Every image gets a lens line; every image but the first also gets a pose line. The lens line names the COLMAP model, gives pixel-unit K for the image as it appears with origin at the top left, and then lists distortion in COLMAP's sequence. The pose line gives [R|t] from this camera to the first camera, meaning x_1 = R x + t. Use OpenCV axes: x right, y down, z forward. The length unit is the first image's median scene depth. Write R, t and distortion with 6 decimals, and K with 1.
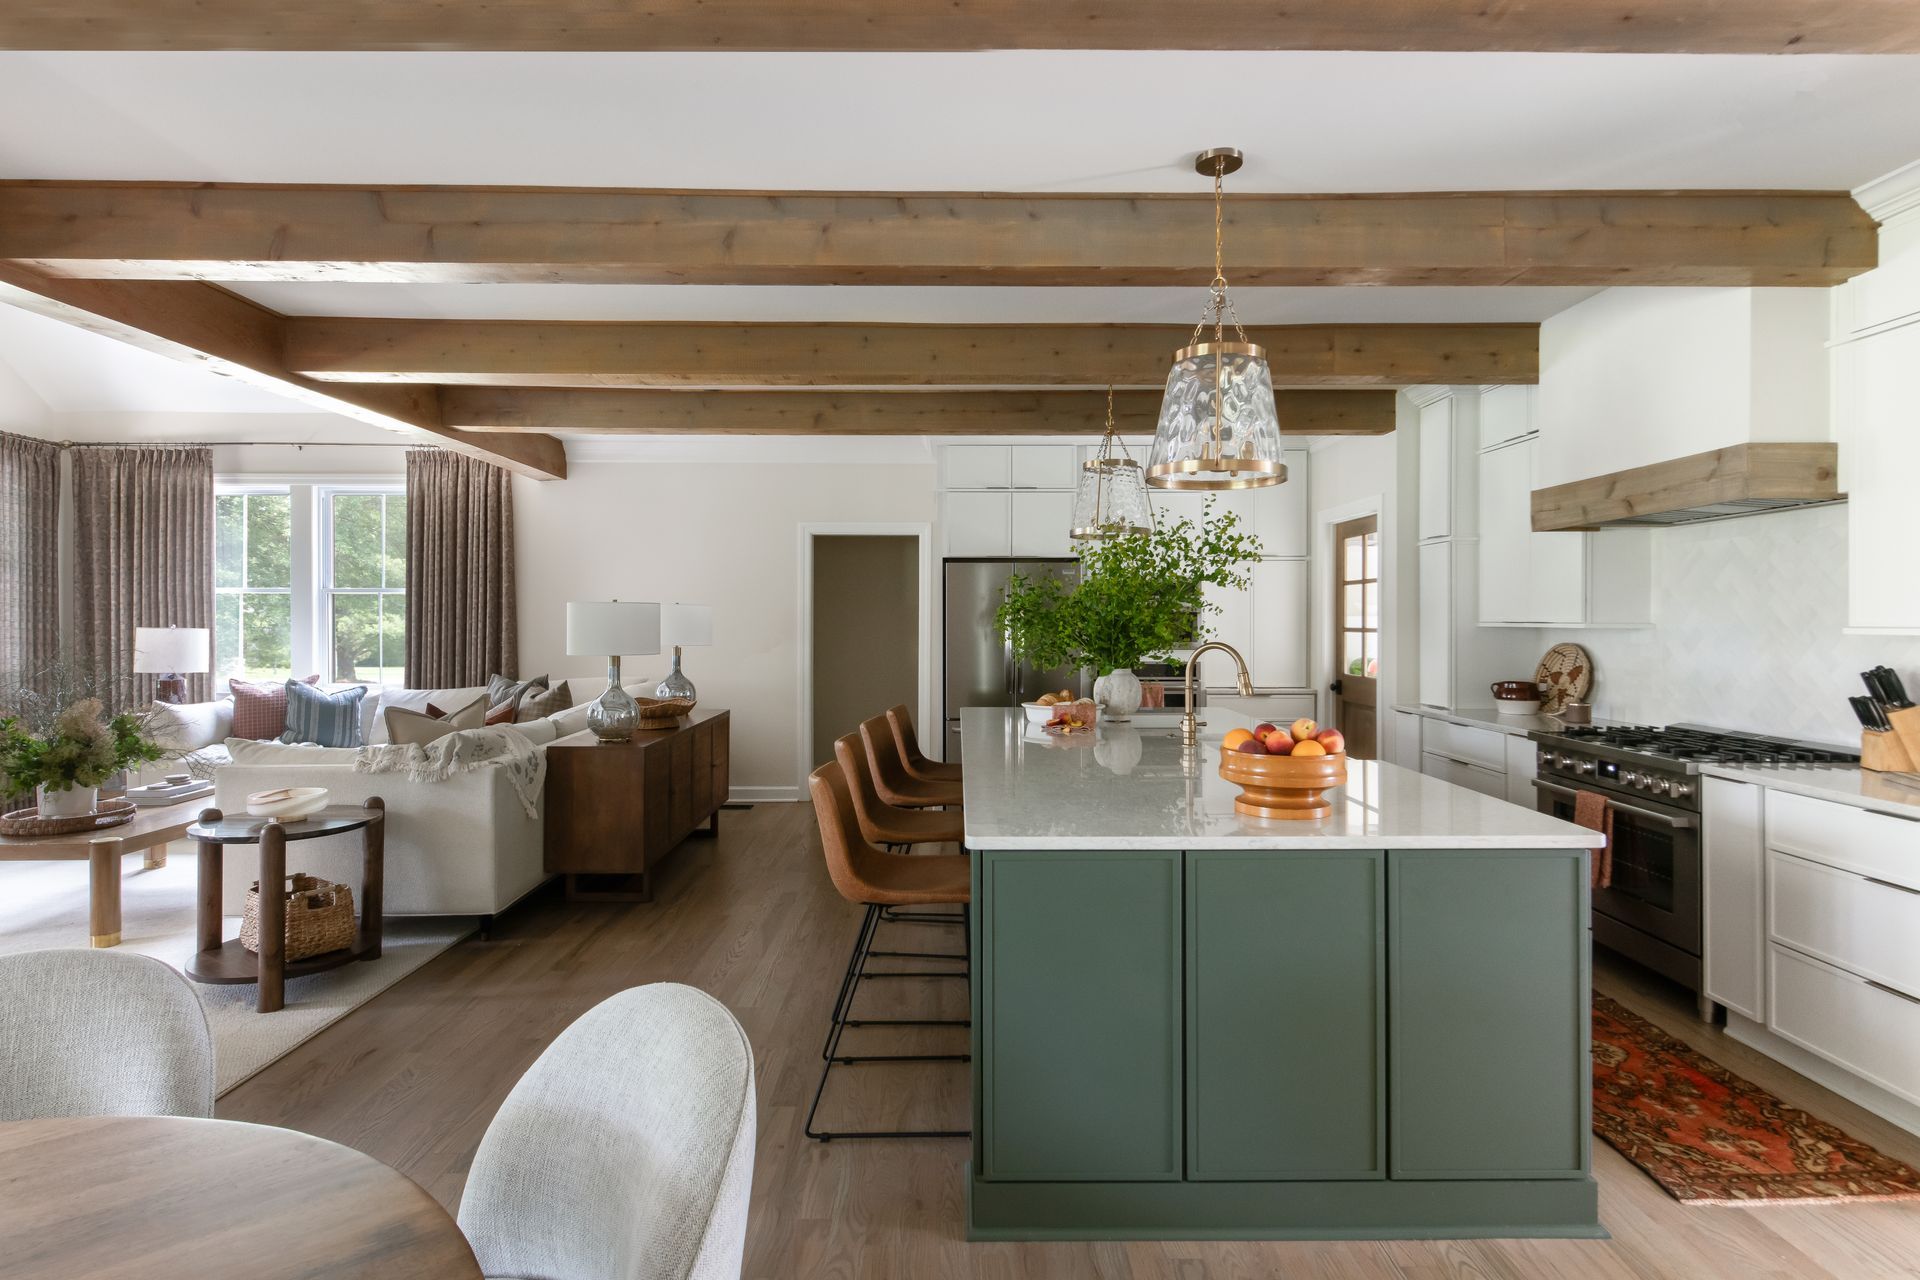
lens RADIAL K [[950.3, 0, 965.6], [0, 950.3, 623.9], [0, 0, 1]] dist [0.002119, 0.000080]
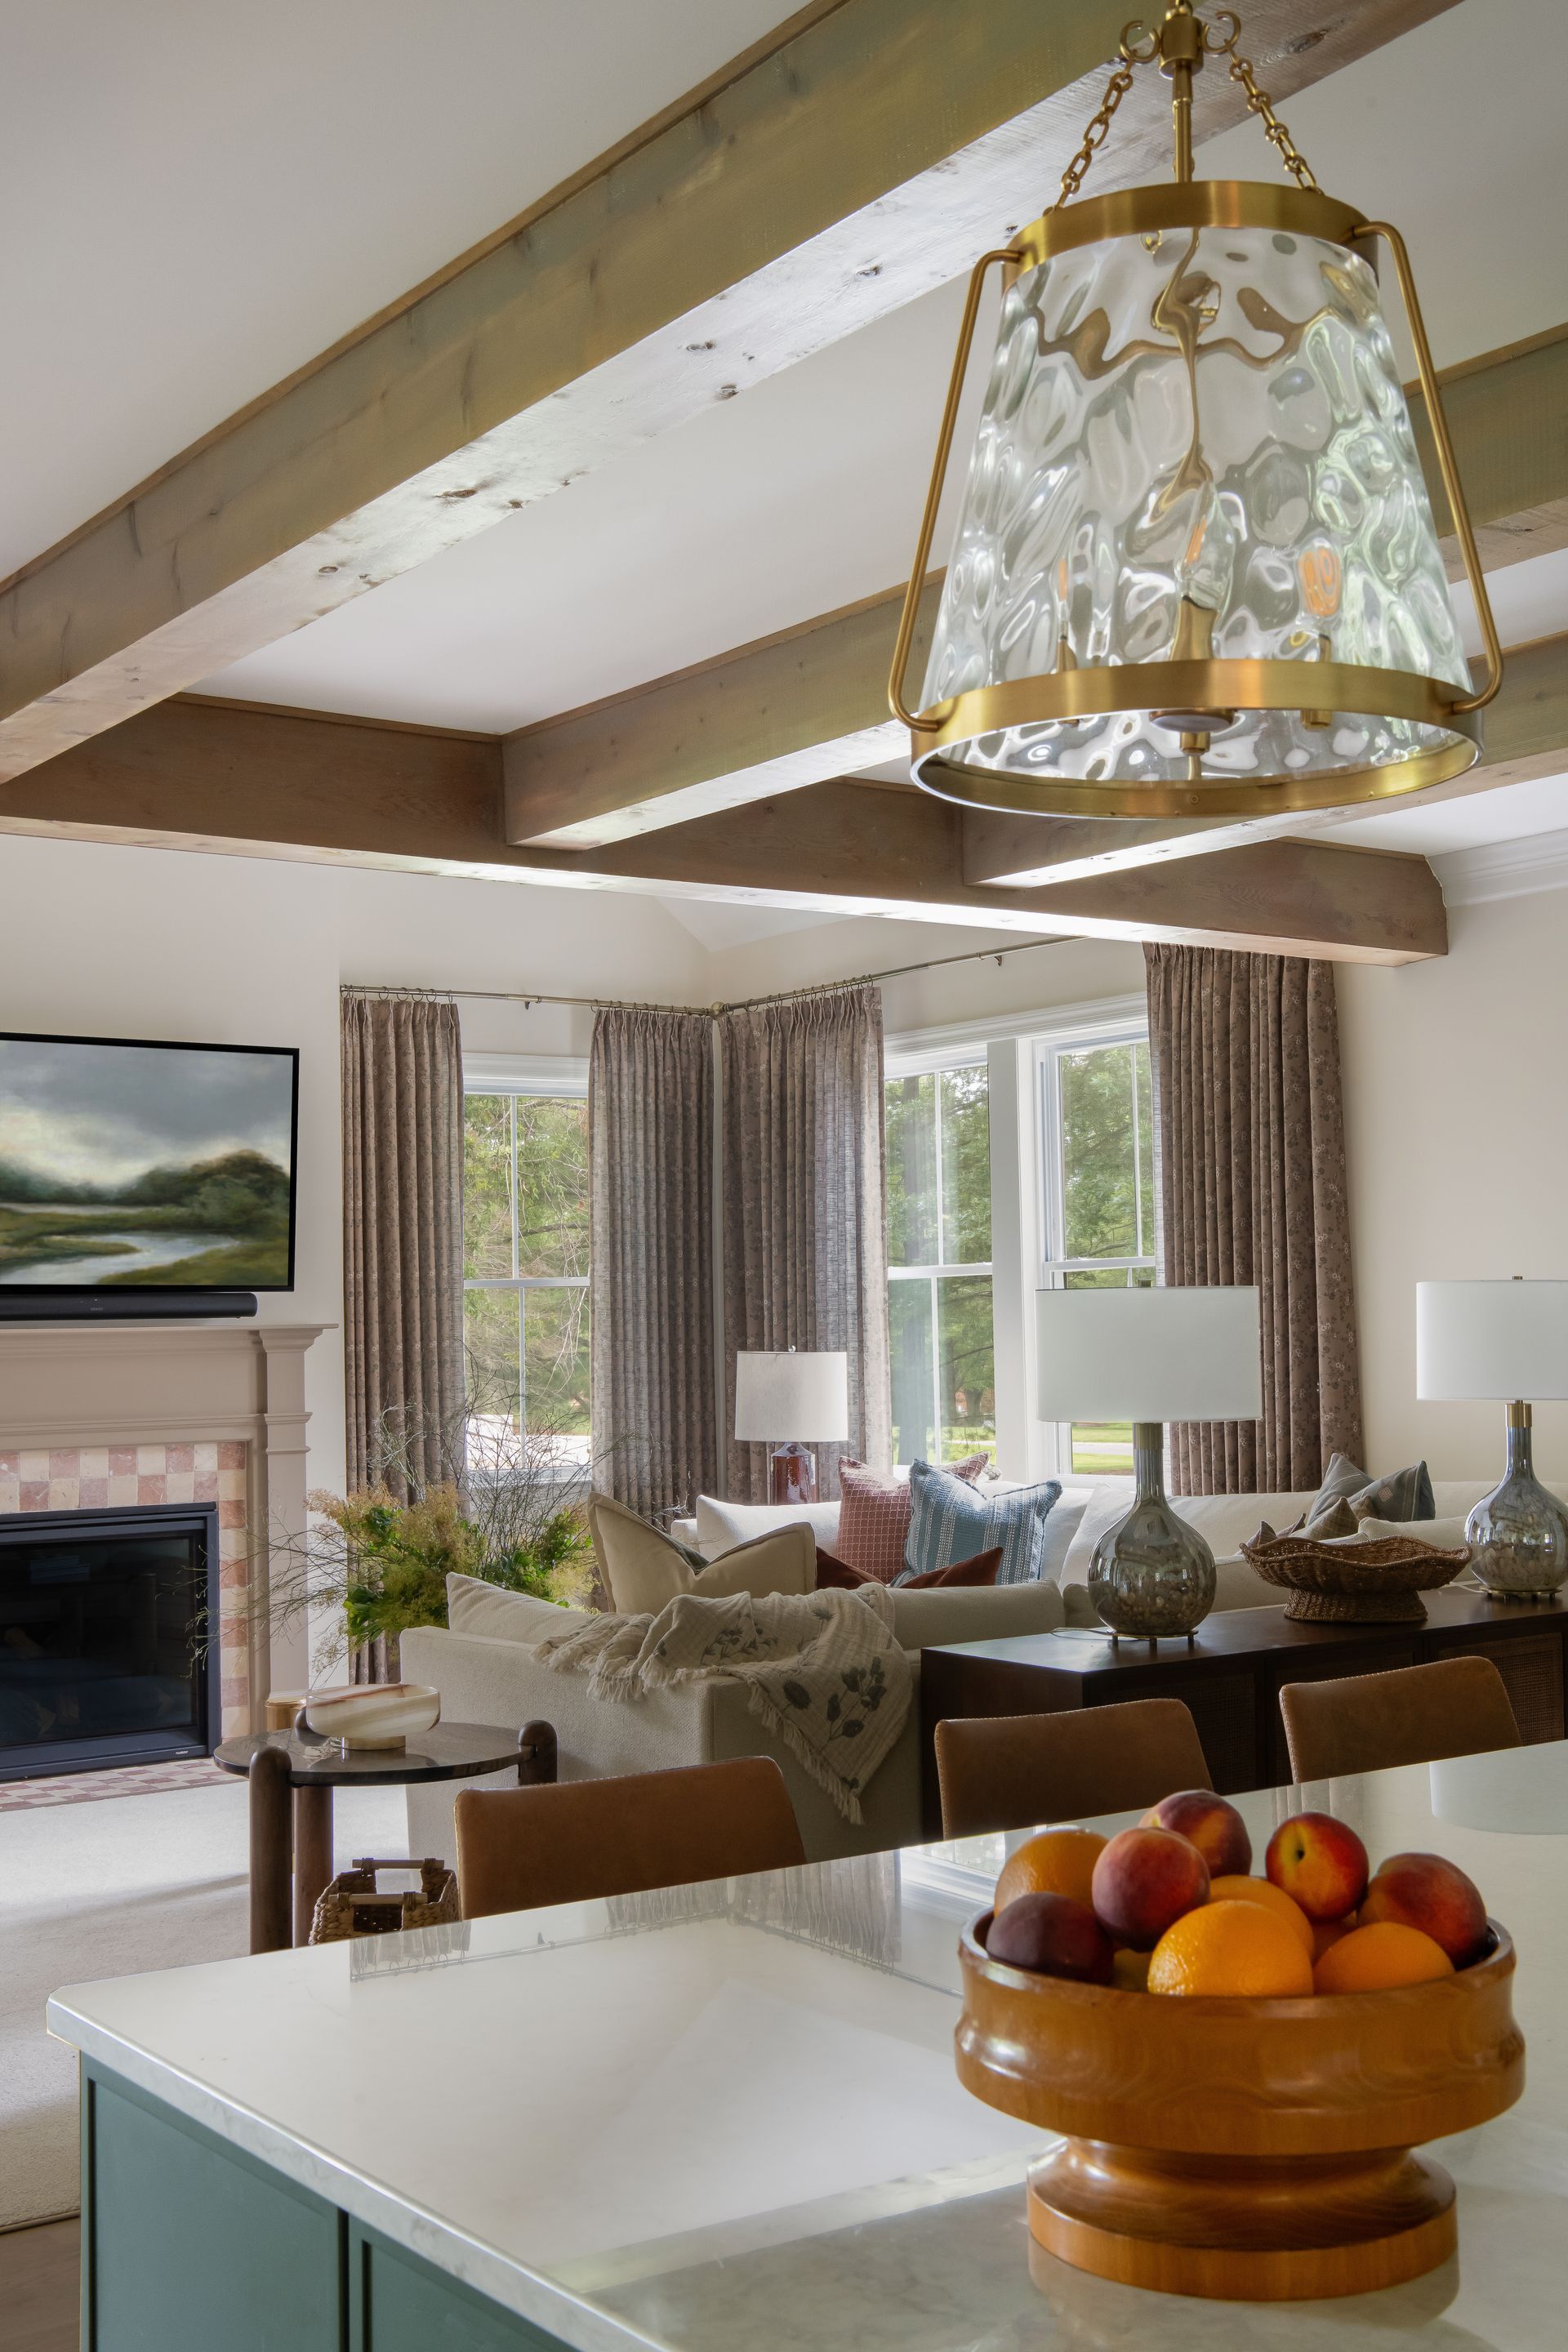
lens RADIAL K [[2589.4, 0, 798.3], [0, 2589.4, 1188.9], [0, 0, 1]] dist [0.007606, 0.002236]
pose [[0.578191, -0.057045, -0.813905, 0.281107], [0.016457, 0.998165, -0.058268, -0.001922], [0.815736, 0.020296, 0.578069, 0.204284]]
